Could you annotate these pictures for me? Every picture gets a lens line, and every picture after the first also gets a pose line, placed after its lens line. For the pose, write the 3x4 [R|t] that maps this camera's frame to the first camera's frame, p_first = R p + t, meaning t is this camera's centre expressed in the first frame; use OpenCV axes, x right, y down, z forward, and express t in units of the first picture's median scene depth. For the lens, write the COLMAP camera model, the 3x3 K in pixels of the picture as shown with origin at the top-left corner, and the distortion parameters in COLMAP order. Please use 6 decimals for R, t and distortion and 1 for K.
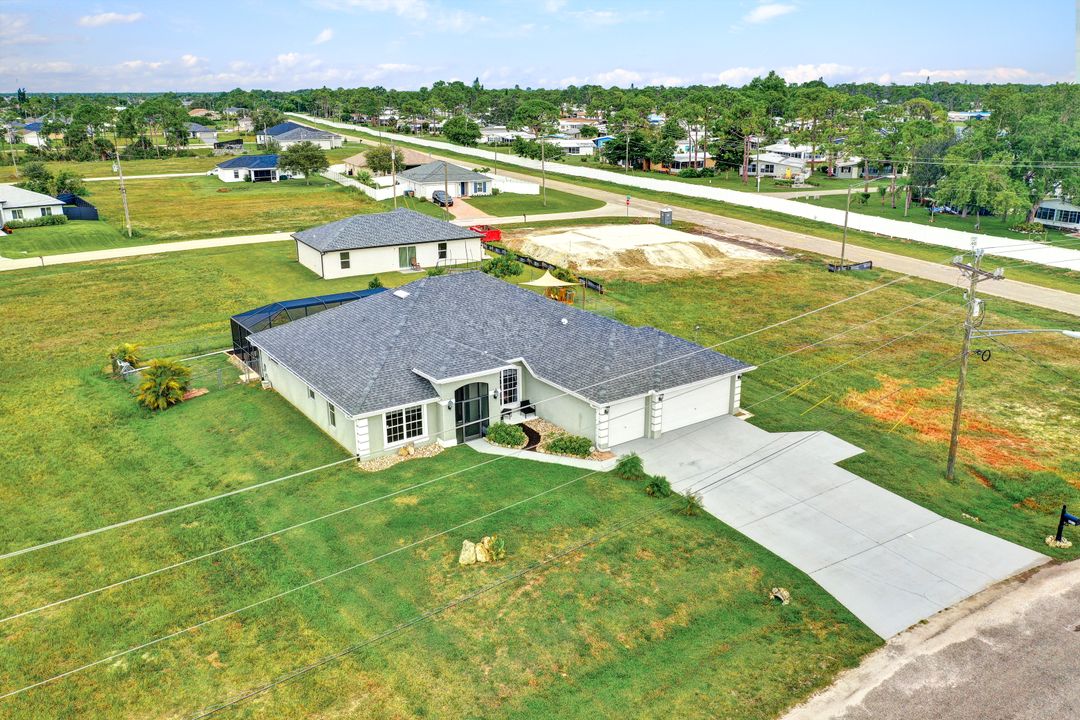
lens RADIAL K [[849.1, 0, 540.0], [0, 849.1, 360.0], [0, 0, 1]] dist [-0.000232, -0.006519]
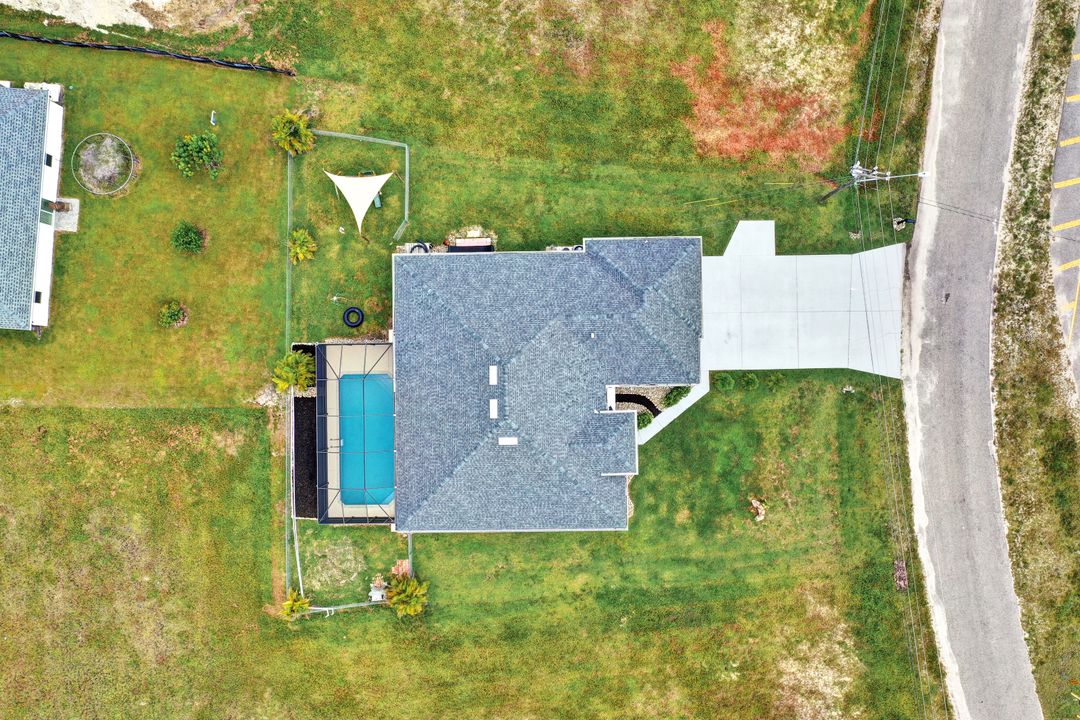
lens RADIAL K [[849.1, 0, 540.0], [0, 849.1, 360.0], [0, 0, 1]] dist [-0.000232, -0.006519]
pose [[0.552740, -0.833321, 0.007388, -0.058274], [0.266422, 0.185103, 0.945916, -1.391828], [-0.789619, -0.520877, 0.324329, 0.729720]]
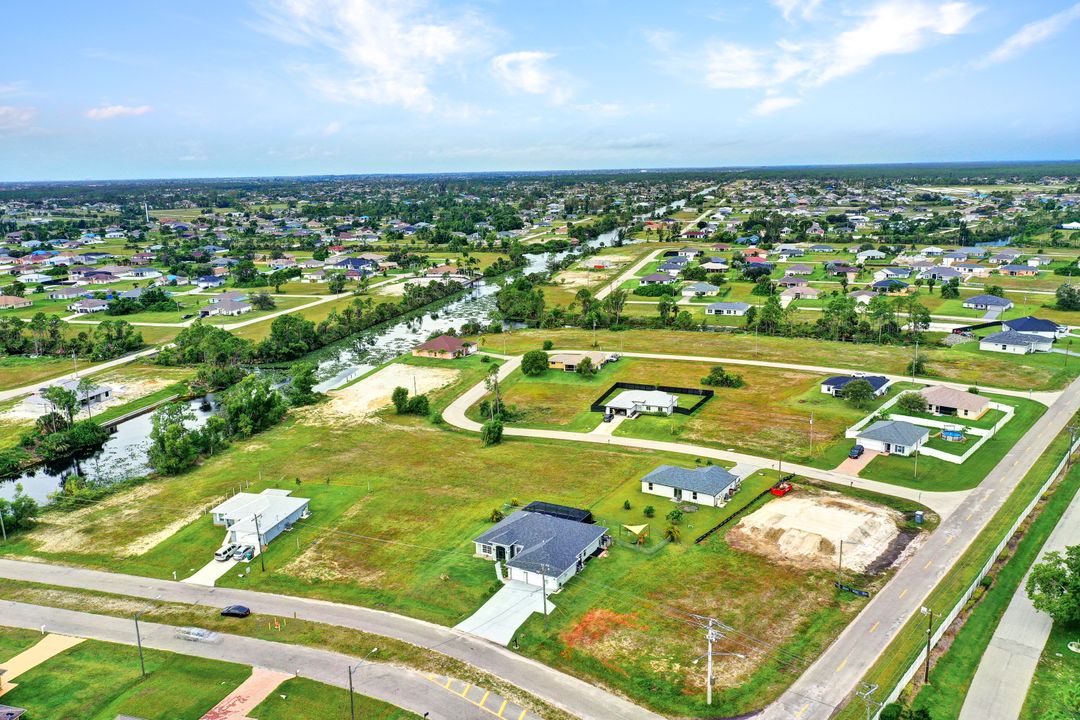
lens RADIAL K [[849.1, 0, 540.0], [0, 849.1, 360.0], [0, 0, 1]] dist [-0.000232, -0.006519]
pose [[0.437729, 0.189689, -0.878870, 3.025172], [-0.250881, 0.964436, 0.083203, -1.082696], [0.863396, 0.184071, 0.469750, -0.698153]]
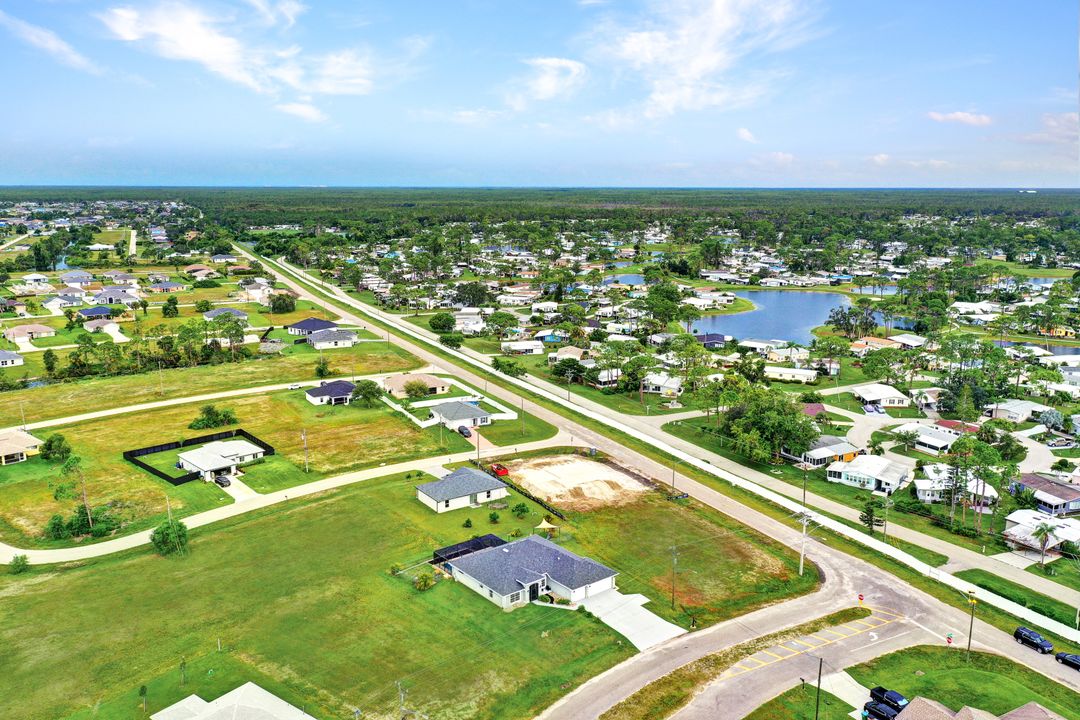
lens RADIAL K [[849.1, 0, 540.0], [0, 849.1, 360.0], [0, 0, 1]] dist [-0.000232, -0.006519]
pose [[0.996980, -0.008138, 0.077229, -0.309627], [0.016048, 0.994618, -0.102359, -0.510511], [-0.075980, 0.103289, 0.991745, -2.433270]]
